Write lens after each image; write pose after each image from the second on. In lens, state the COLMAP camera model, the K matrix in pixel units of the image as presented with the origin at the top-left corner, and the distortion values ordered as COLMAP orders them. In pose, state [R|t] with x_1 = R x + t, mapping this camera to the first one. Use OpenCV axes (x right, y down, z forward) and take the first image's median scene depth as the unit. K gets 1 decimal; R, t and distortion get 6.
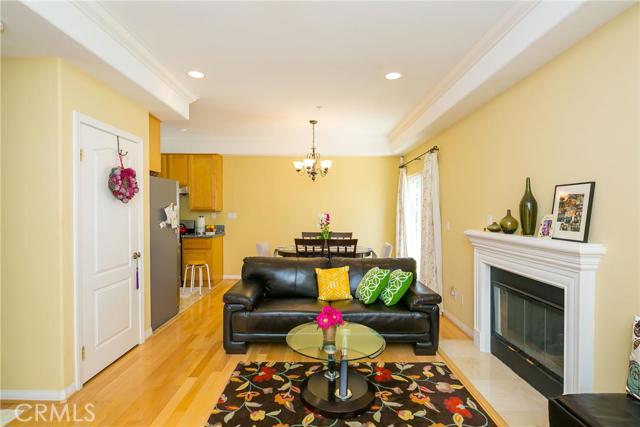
lens RADIAL K [[312.4, 0, 316.0], [0, 312.4, 213.7], [0, 0, 1]] dist [0.010854, -0.002688]
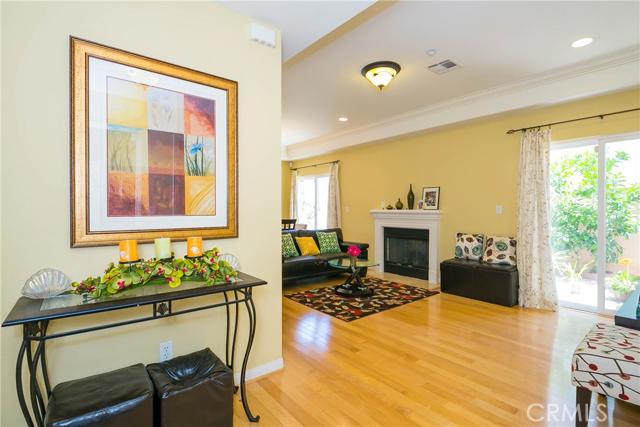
lens RADIAL K [[312.4, 0, 319.3], [0, 312.4, 213.0], [0, 0, 1]] dist [0.010854, -0.002688]
pose [[0.770237, -0.002009, 0.637754, -1.121847], [0.000115, 0.999995, 0.003012, 0.078765], [-0.637757, -0.002246, 0.770234, -0.276356]]
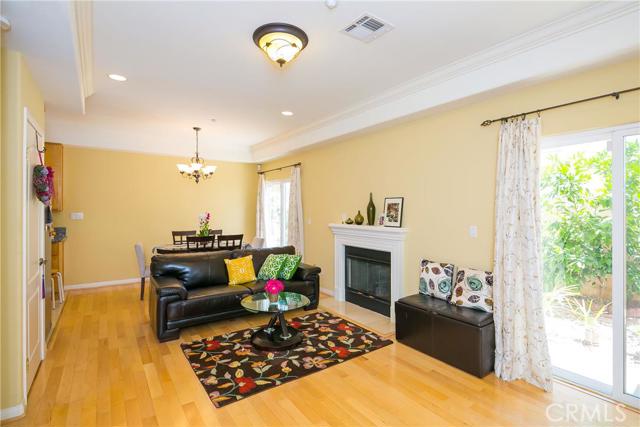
lens RADIAL K [[312.4, 0, 320.0], [0, 312.4, 210.5], [0, 0, 1]] dist [0.010854, -0.002688]
pose [[0.814682, -0.002227, 0.579904, -0.518089], [0.003558, 0.999993, -0.001158, -0.012064], [-0.579897, 0.003007, 0.814684, -0.241109]]
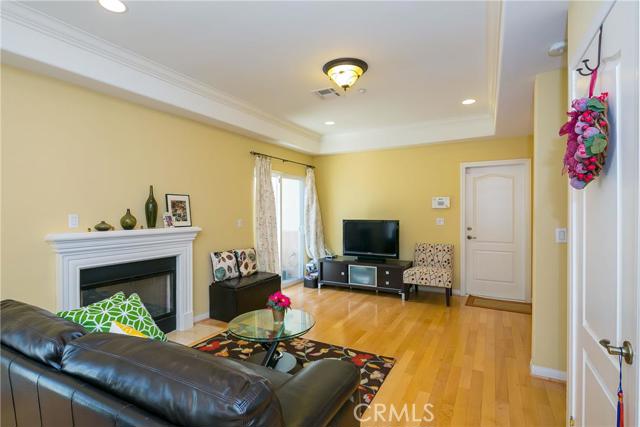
lens RADIAL K [[312.4, 0, 315.6], [0, 312.4, 213.0], [0, 0, 1]] dist [0.010854, -0.002688]
pose [[-0.873637, 0.003600, 0.486564, -0.538184], [0.010612, 0.999876, 0.011656, -0.003081], [-0.486462, 0.015346, -0.873567, 1.635749]]
